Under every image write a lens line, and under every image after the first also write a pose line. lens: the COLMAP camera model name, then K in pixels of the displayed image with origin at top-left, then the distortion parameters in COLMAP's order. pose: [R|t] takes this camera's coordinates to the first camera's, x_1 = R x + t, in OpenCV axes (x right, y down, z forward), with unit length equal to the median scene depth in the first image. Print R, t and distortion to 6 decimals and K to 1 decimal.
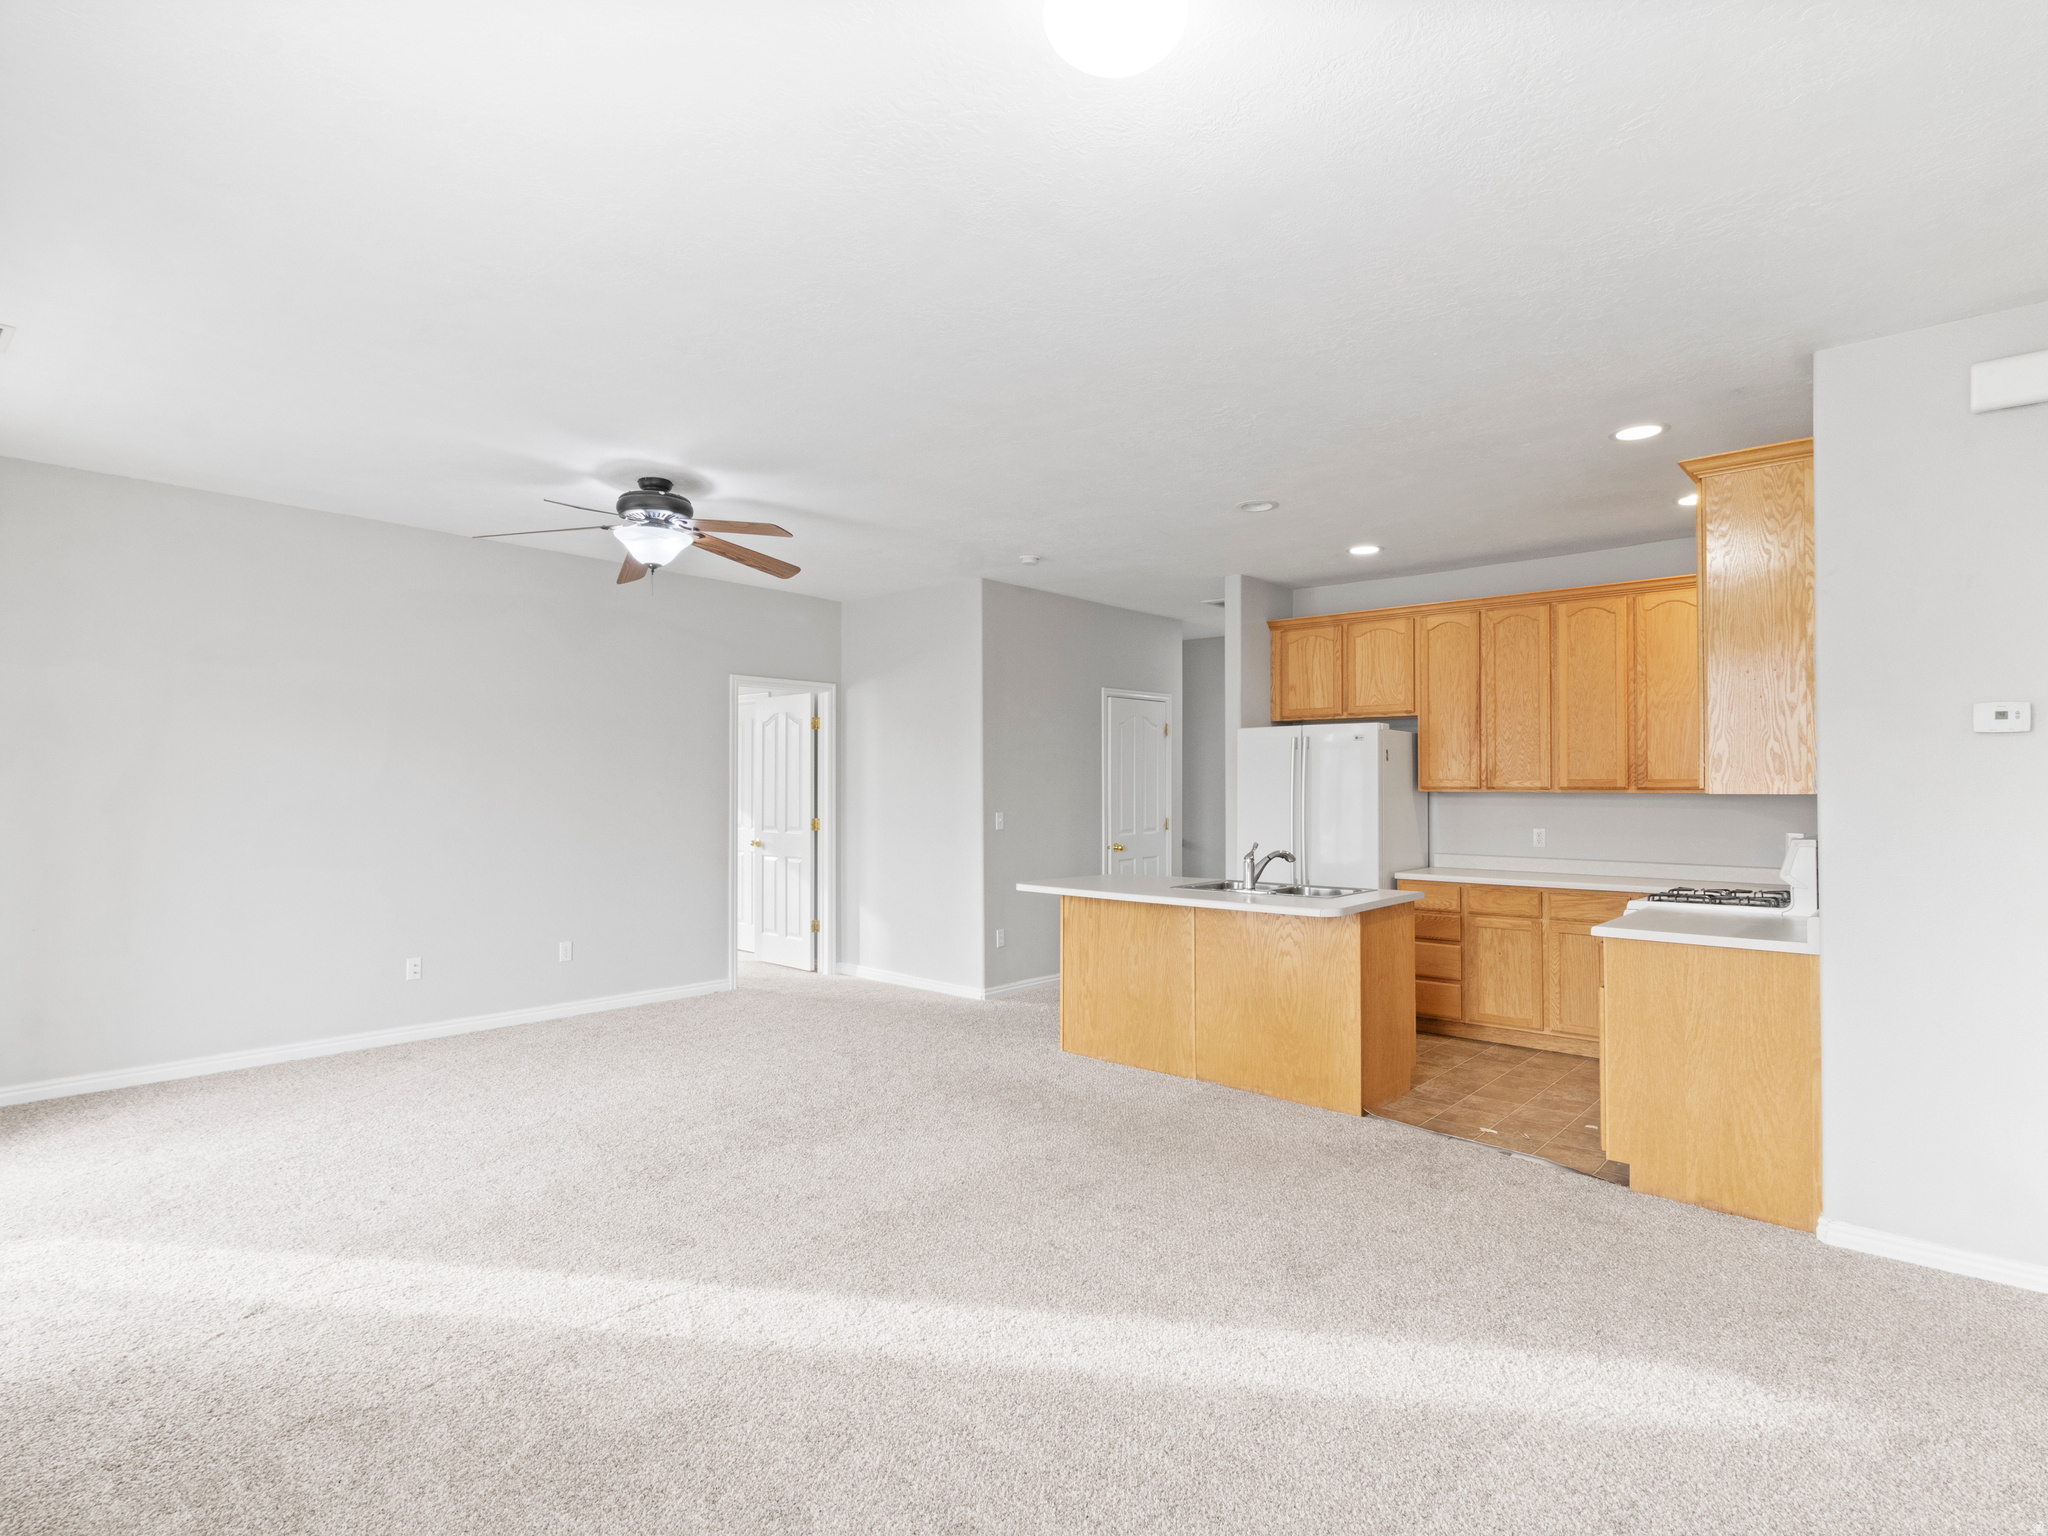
lens RADIAL K [[1073.1, 0, 1032.4], [0, 1073.1, 755.3], [0, 0, 1]] dist [0.008881, 0.000594]
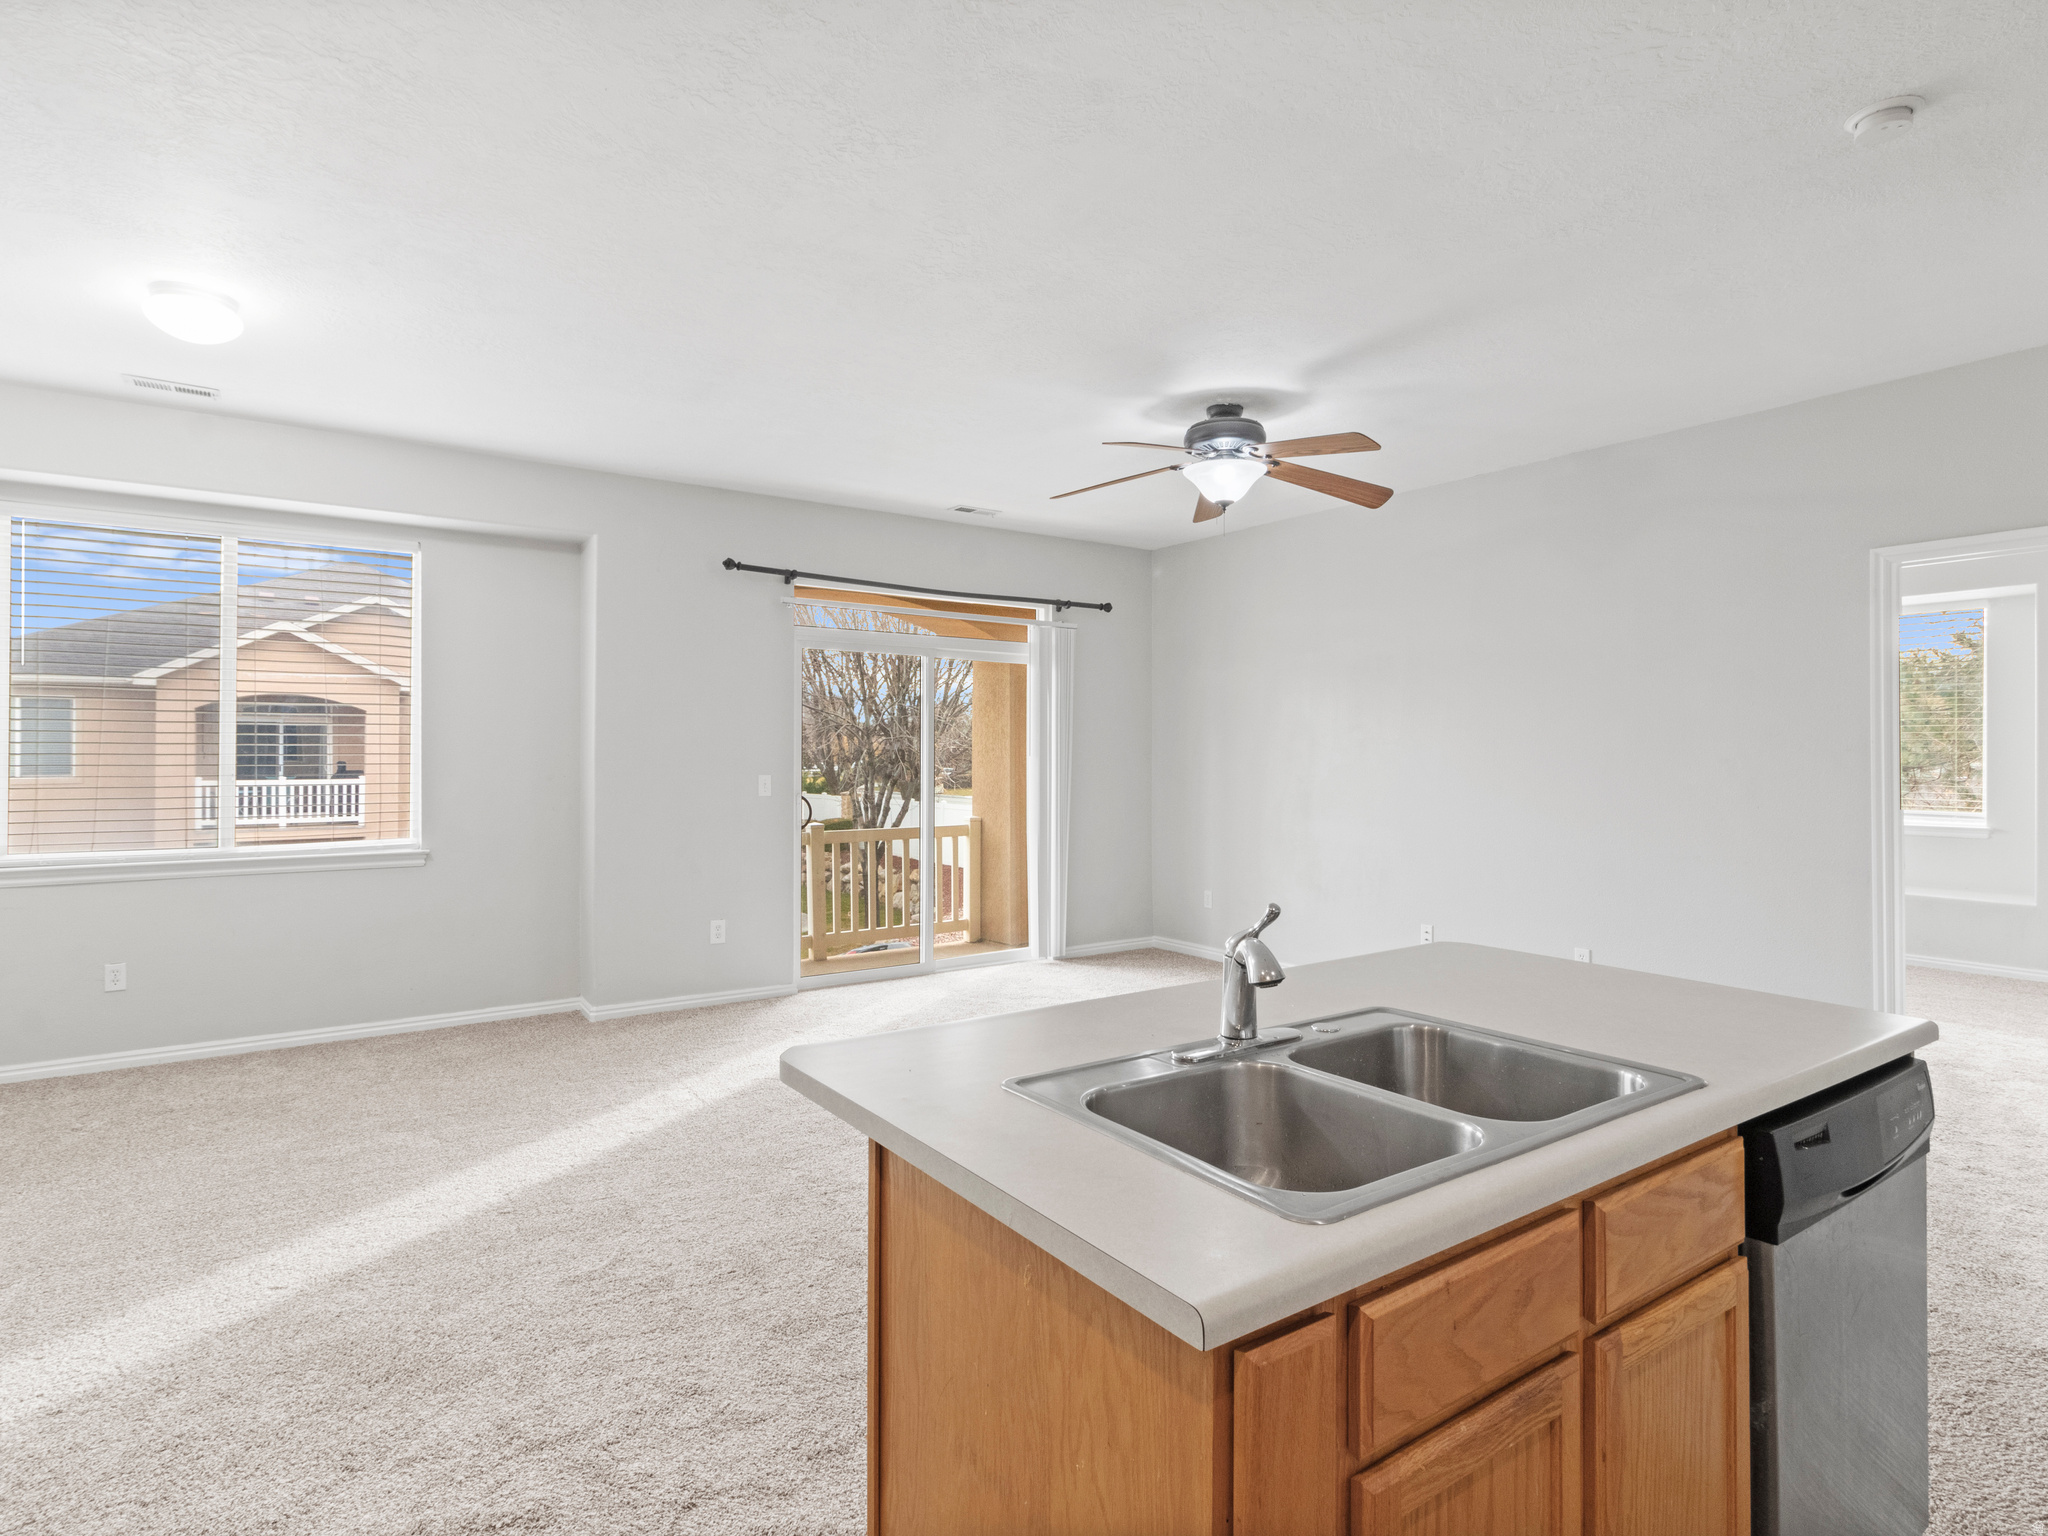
lens RADIAL K [[1079.4, 0, 1023.0], [0, 1079.4, 762.3], [0, 0, 1]] dist [0.004872, -0.000865]
pose [[-0.253802, 0.002290, -0.967253, 0.492430], [0.029075, 0.999563, -0.005263, 0.034035], [0.966819, -0.029459, -0.253758, 0.924586]]
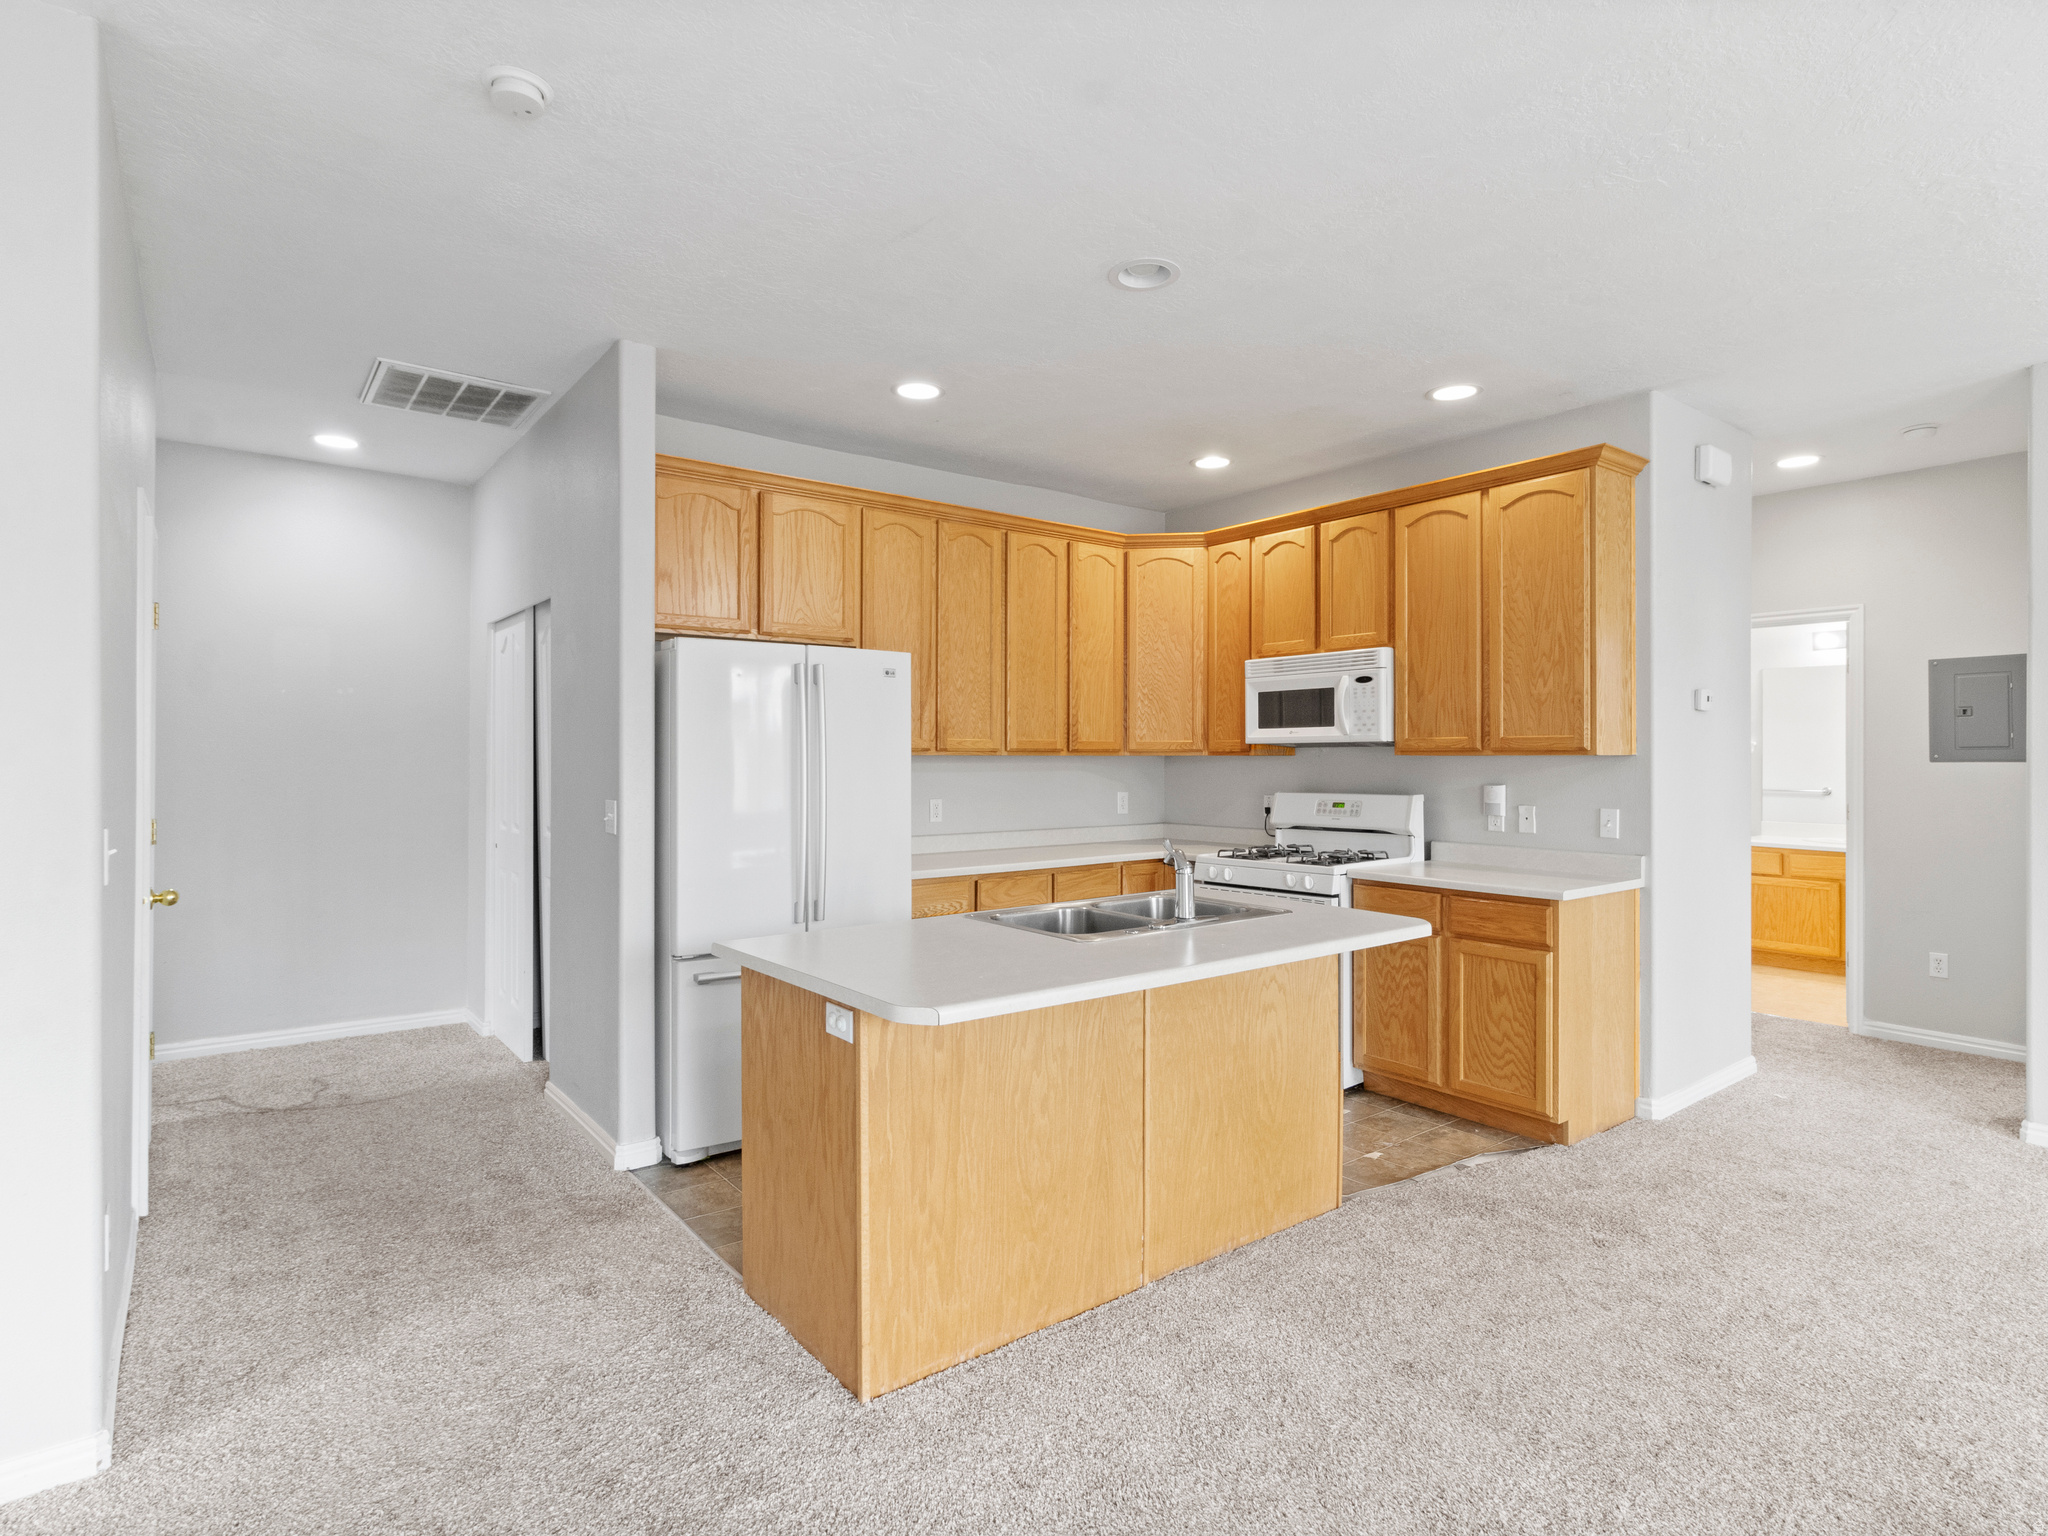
lens RADIAL K [[1073.1, 0, 1032.4], [0, 1073.1, 755.3], [0, 0, 1]] dist [0.008881, 0.000594]
pose [[0.190058, -0.002890, 0.981769, -0.362684], [-0.034257, 0.999367, 0.009574, 0.027384], [-0.981175, -0.035452, 0.189839, 0.878947]]
